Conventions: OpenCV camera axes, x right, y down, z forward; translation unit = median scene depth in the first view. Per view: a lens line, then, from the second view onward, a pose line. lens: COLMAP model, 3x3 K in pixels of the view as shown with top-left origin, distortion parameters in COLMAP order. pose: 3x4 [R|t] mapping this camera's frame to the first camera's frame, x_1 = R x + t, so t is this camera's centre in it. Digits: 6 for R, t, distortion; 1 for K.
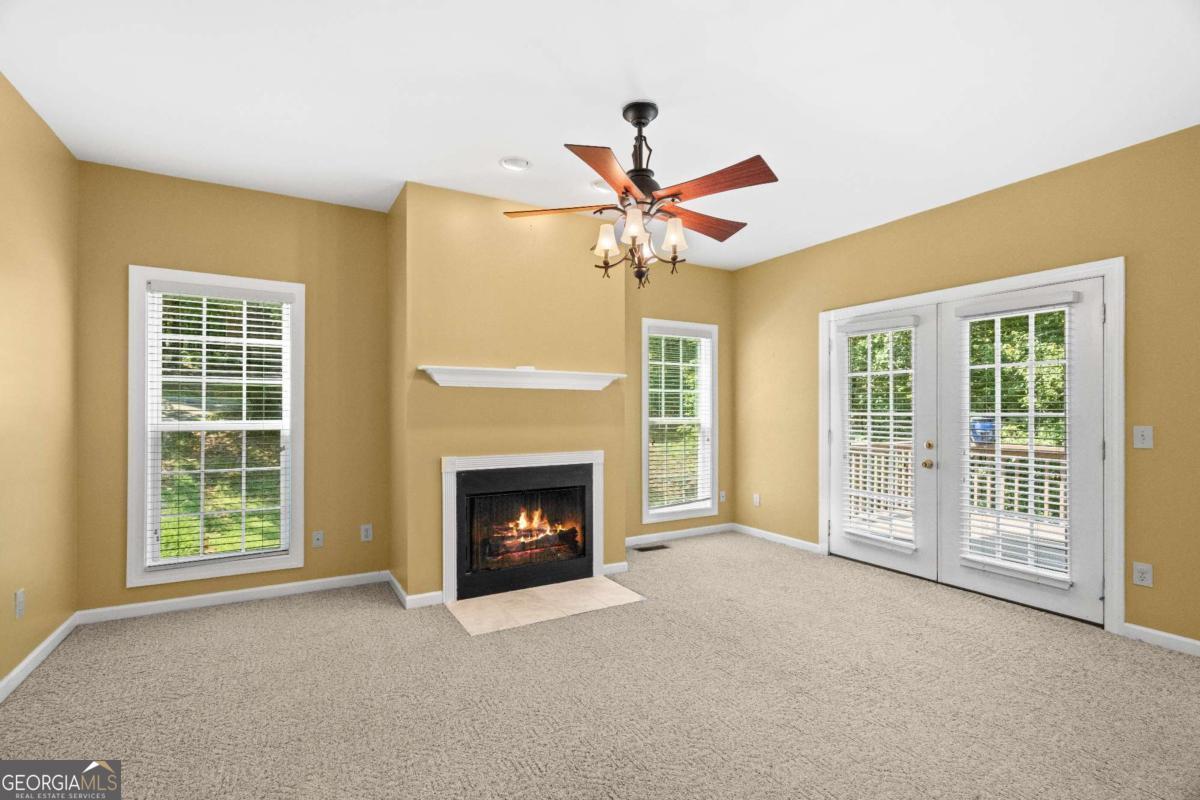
lens RADIAL K [[549.7, 0, 590.7], [0, 549.7, 397.9], [0, 0, 1]] dist [-0.001409, -0.000565]
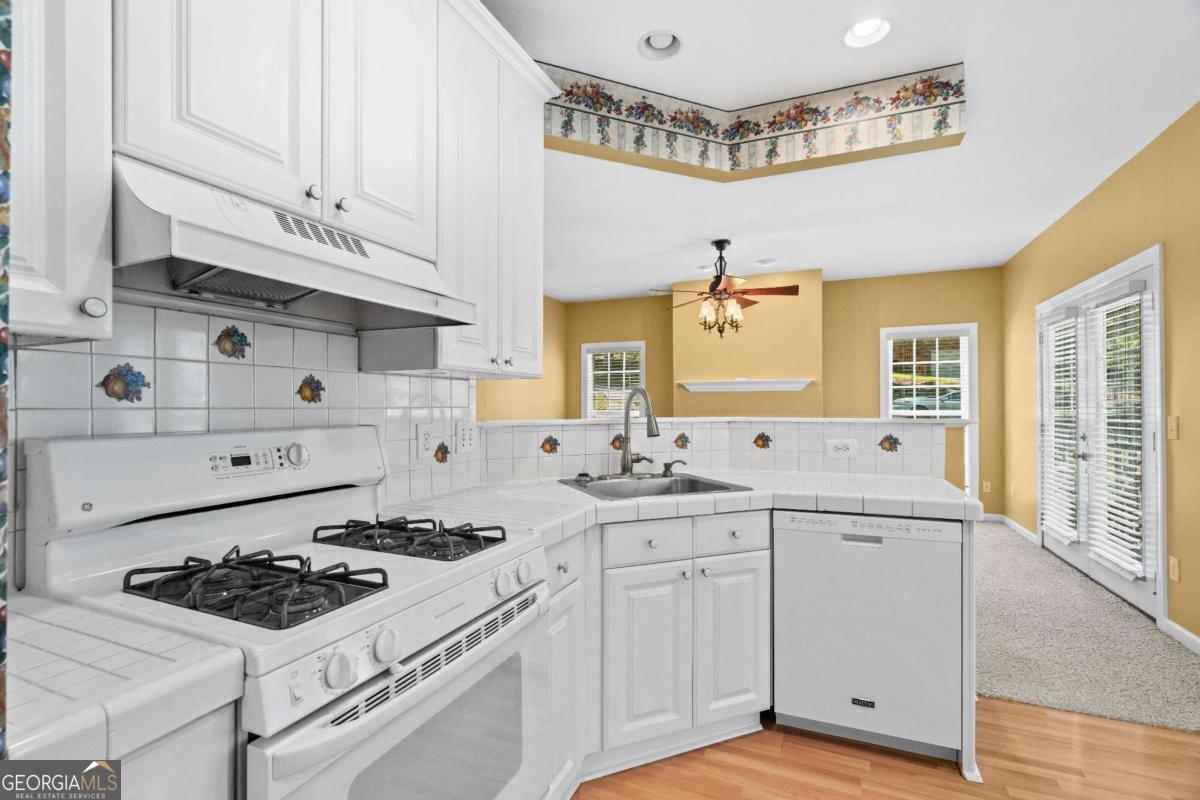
lens RADIAL K [[549.7, 0, 600.6], [0, 549.7, 407.2], [0, 0, 1]] dist [-0.001409, -0.000565]
pose [[0.609462, -0.001642, -0.792814, 0.923577], [0.020730, 0.999689, 0.013865, -0.001113], [0.792544, -0.024886, 0.609306, -0.317842]]
